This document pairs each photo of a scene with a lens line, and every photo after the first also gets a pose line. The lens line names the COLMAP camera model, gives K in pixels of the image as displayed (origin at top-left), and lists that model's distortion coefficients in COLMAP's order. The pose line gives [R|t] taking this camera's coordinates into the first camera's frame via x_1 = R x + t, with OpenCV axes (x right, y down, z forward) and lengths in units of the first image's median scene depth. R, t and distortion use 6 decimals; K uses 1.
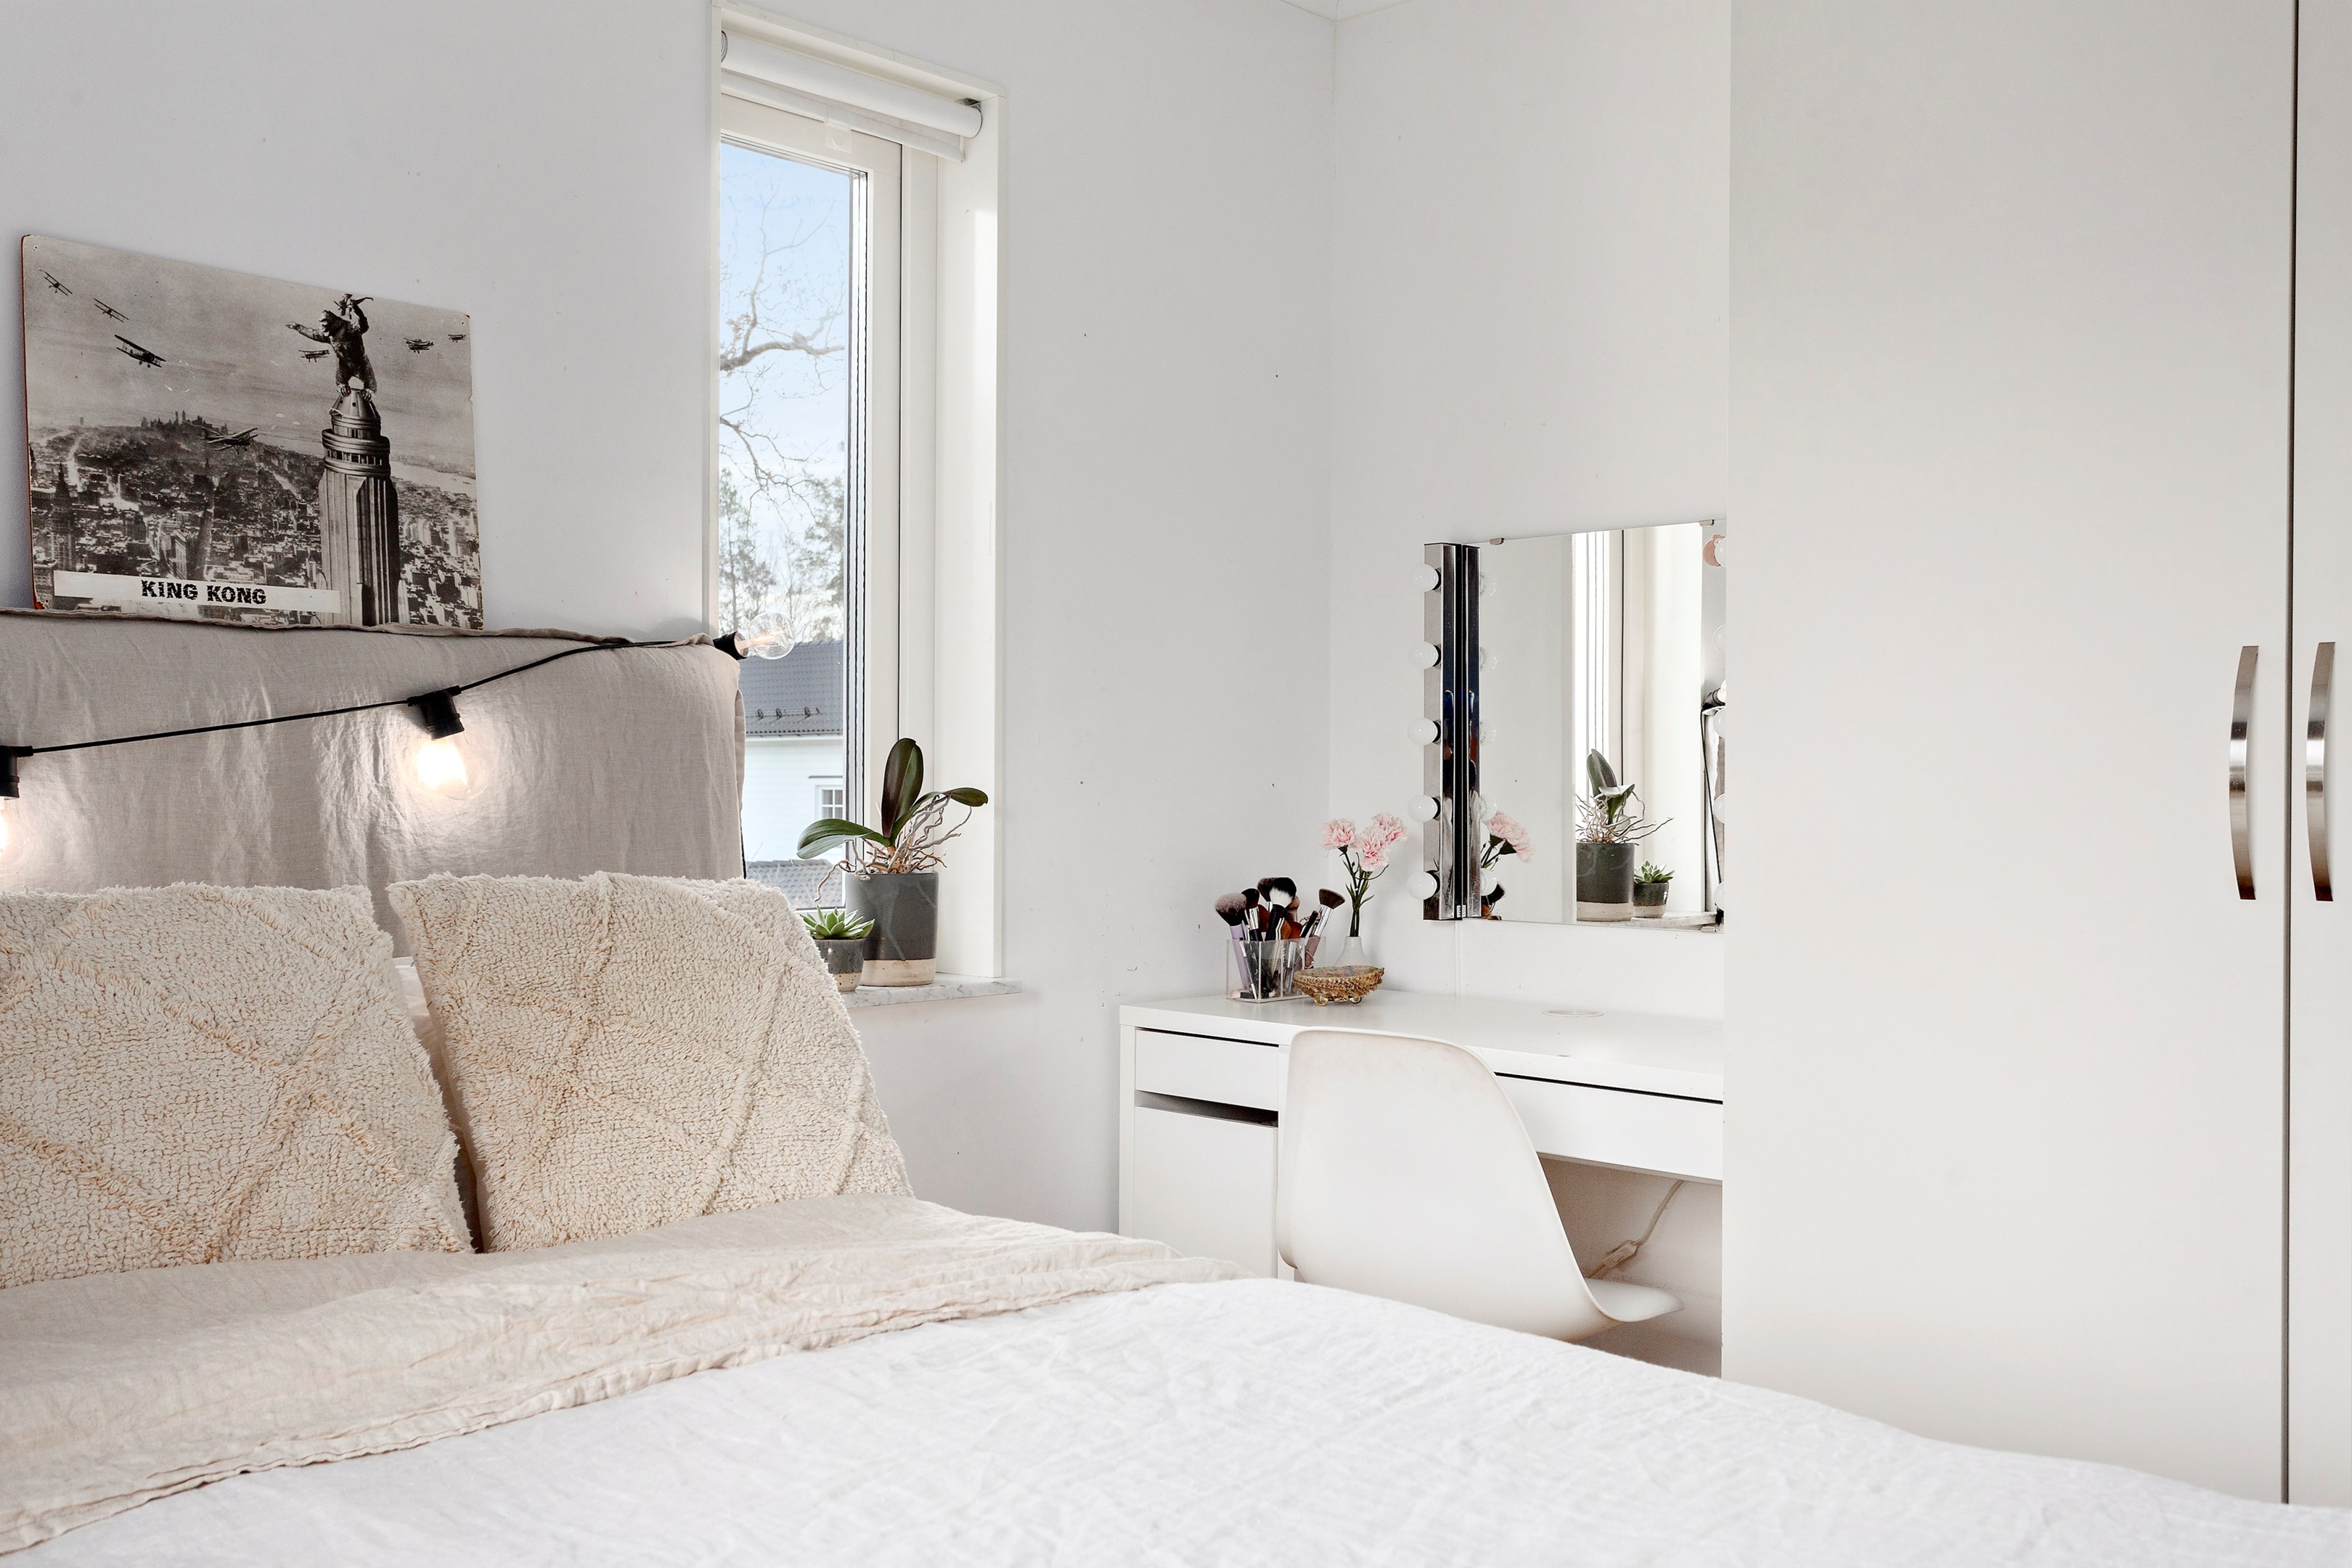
lens RADIAL K [[2207.6, 0, 1177.6], [0, 2207.6, 780.2], [0, 0, 1]] dist [-0.006338, 0.000000]
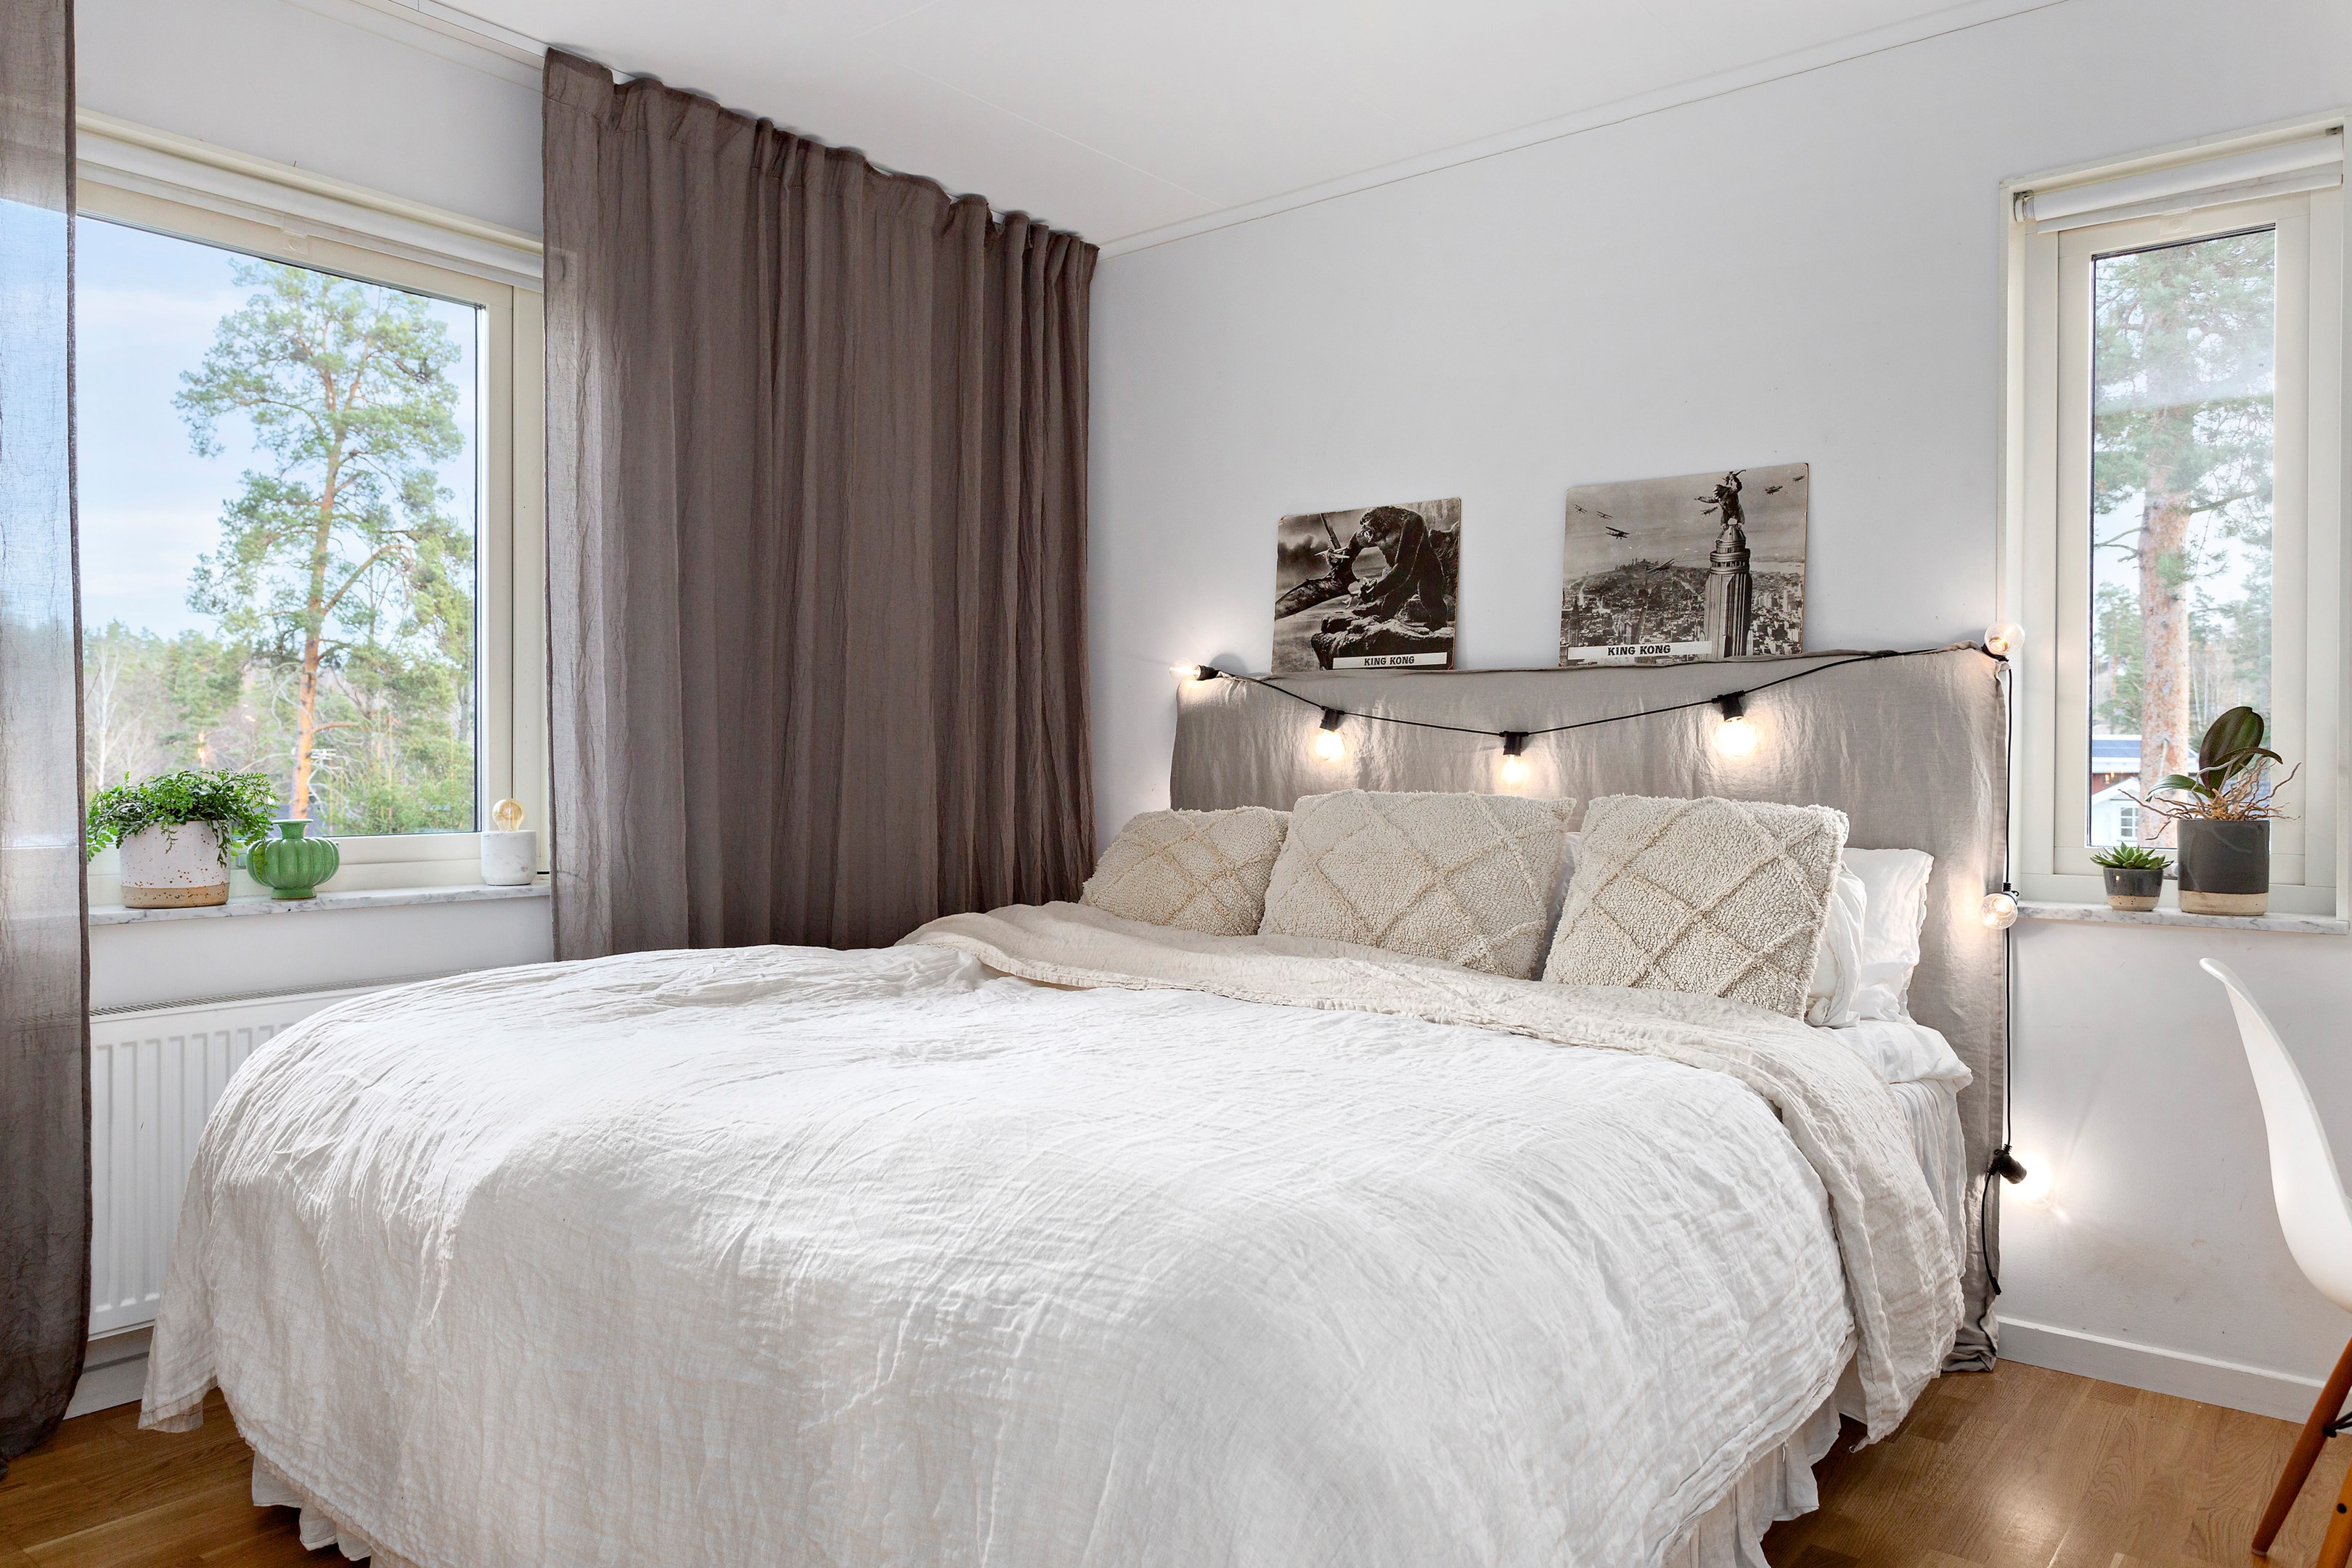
lens RADIAL K [[1637.4, 0, 1169.1], [0, 1637.4, 783.8], [0, 0, 1]] dist [-0.006870, -0.001506]
pose [[0.037315, 0.002915, -0.999299, 0.926935], [-0.003900, 0.999989, 0.002772, 0.028183], [0.999296, 0.003794, 0.037326, 0.506365]]
